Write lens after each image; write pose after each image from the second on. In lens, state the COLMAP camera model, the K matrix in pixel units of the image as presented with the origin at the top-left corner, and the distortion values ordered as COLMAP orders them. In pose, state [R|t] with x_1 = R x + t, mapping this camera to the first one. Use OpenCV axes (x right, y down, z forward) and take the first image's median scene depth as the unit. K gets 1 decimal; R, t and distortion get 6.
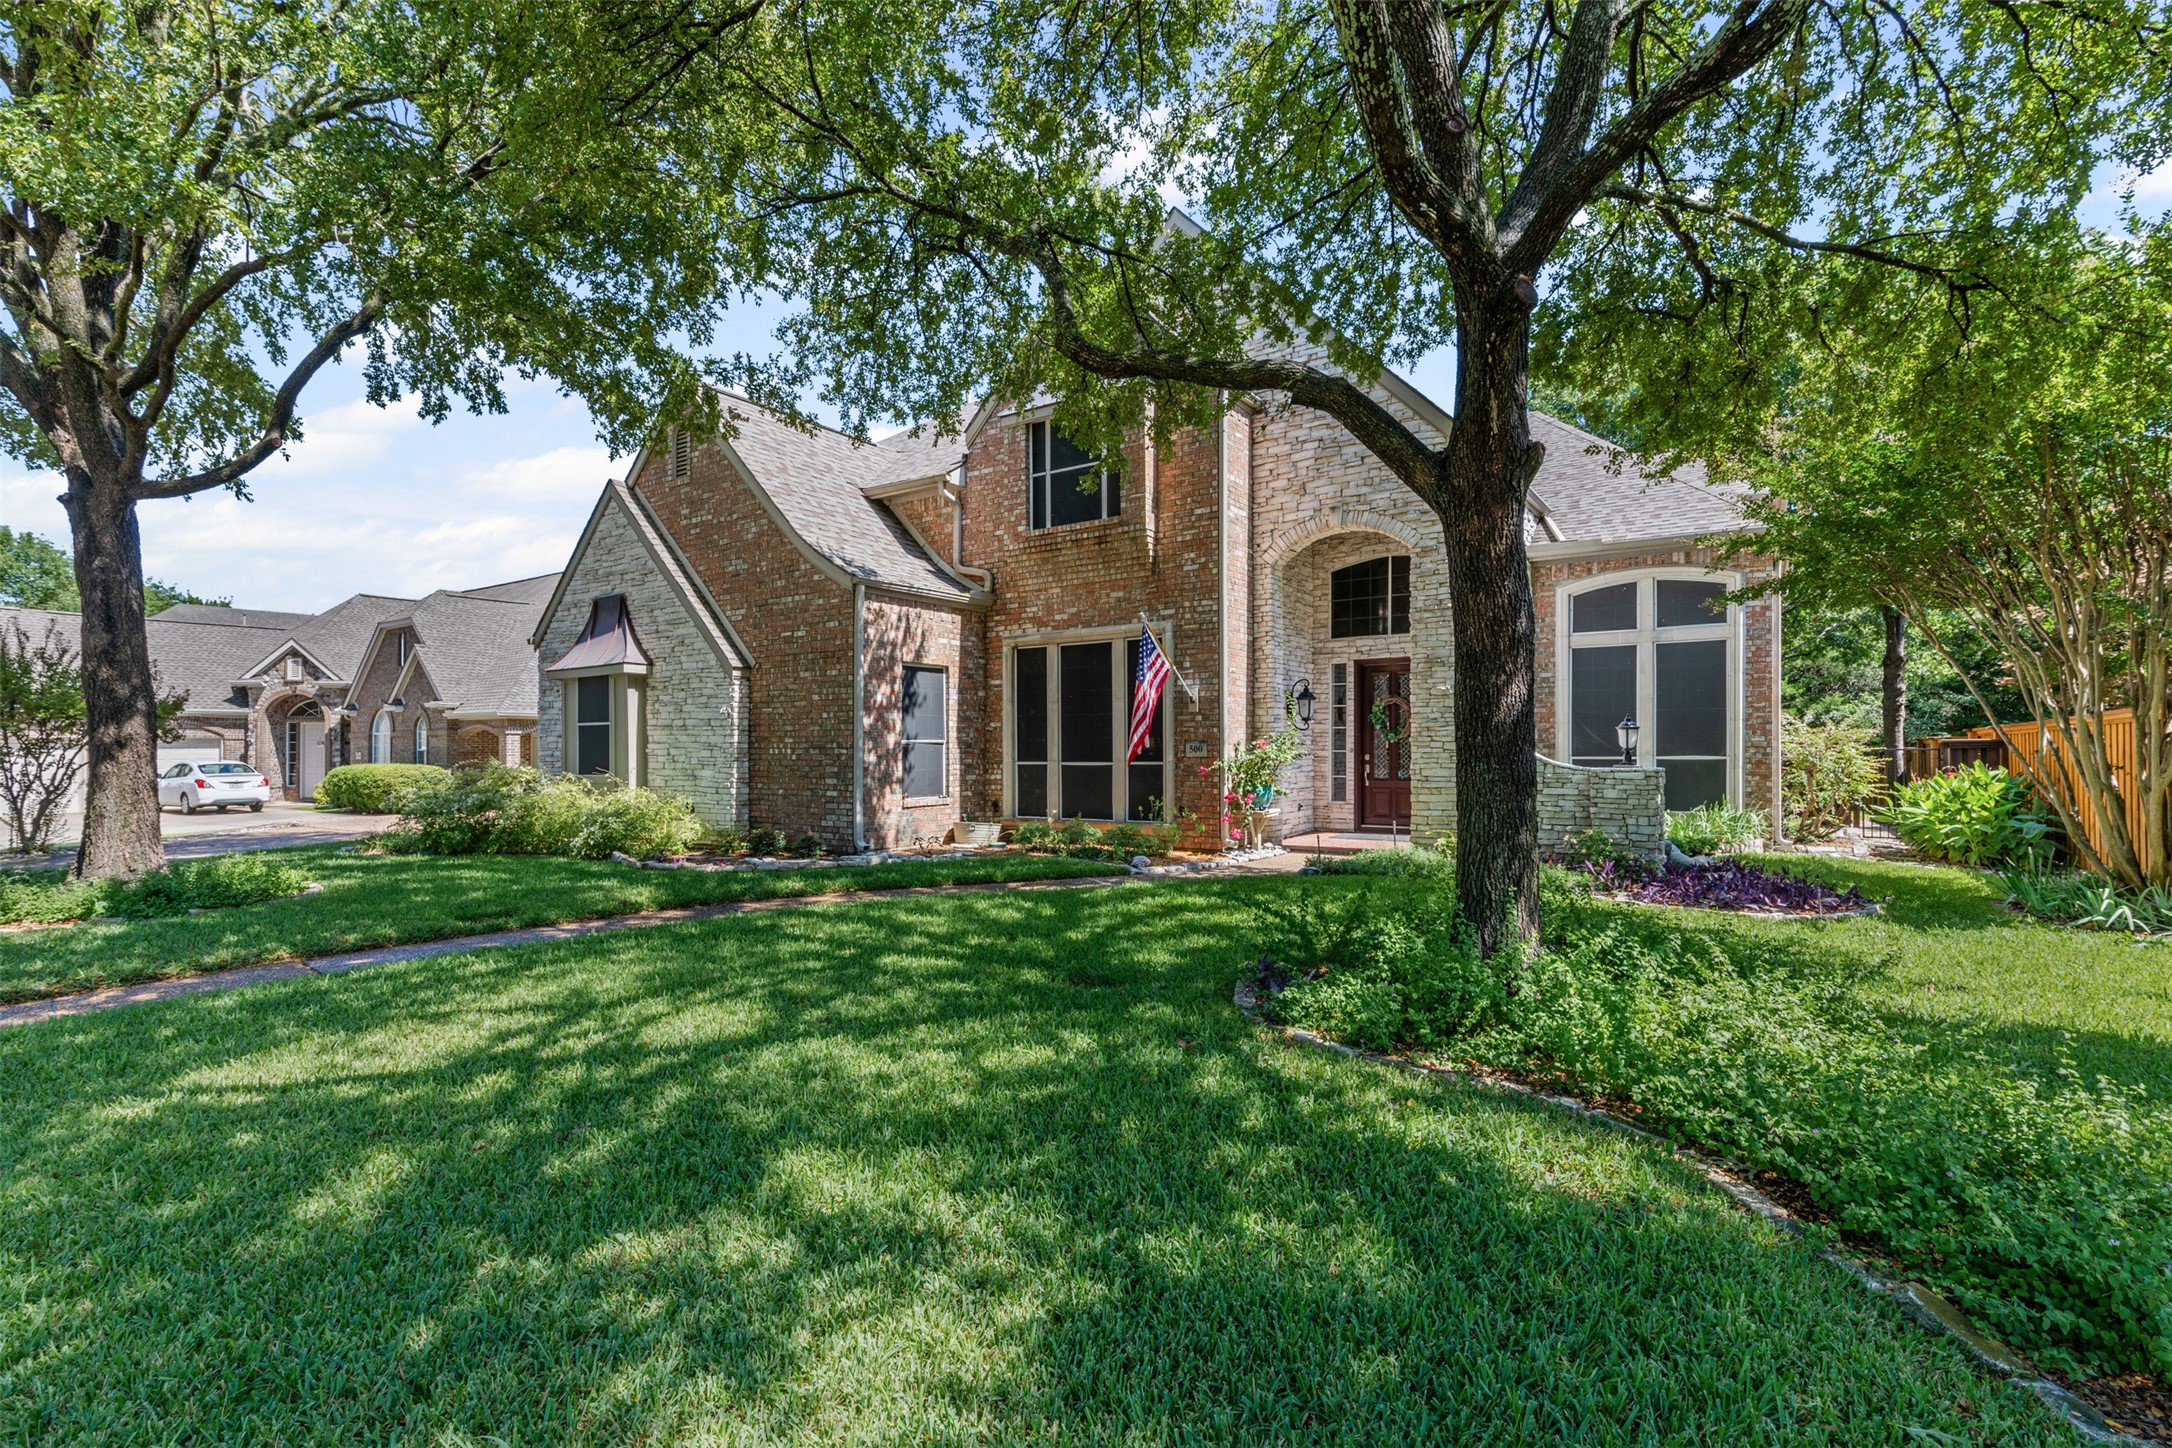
lens RADIAL K [[947.1, 0, 1082.9], [0, 947.1, 782.1], [0, 0, 1]] dist [-0.000916, 0.000294]
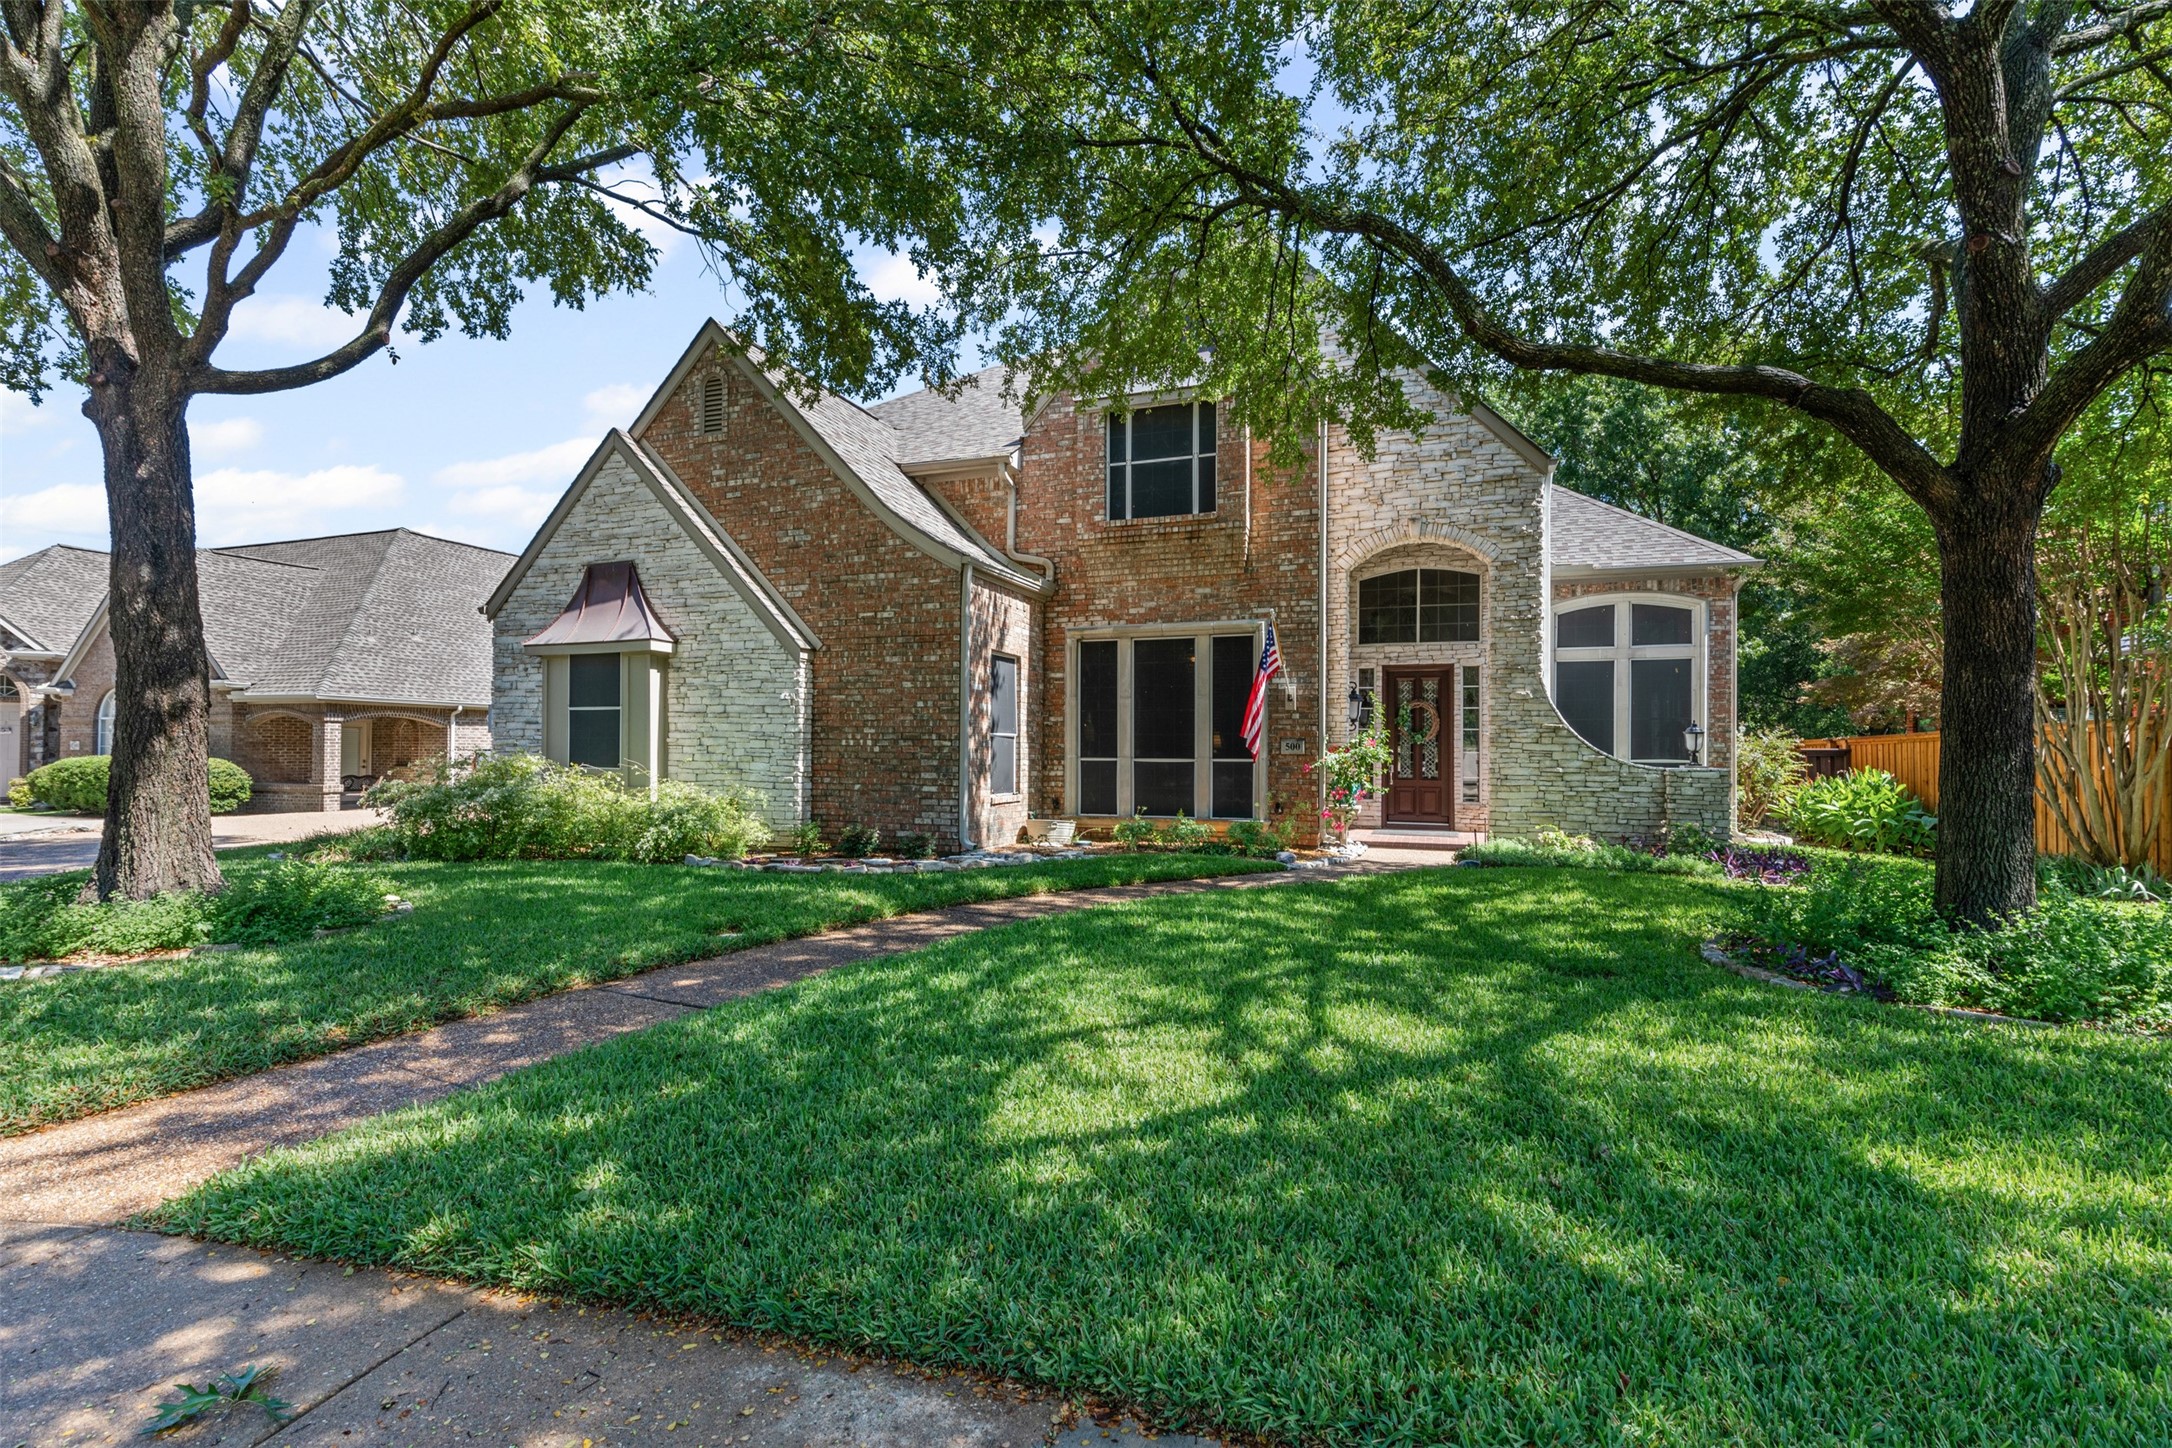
lens RADIAL K [[937.6, 0, 1086.0], [0, 937.6, 783.8], [0, 0, 1]] dist [0.002518, -0.000502]
pose [[0.973647, 0.006189, 0.227977, -0.291397], [-0.005480, 0.999978, -0.003739, 0.008906], [-0.227996, 0.002391, 0.973659, 0.064295]]
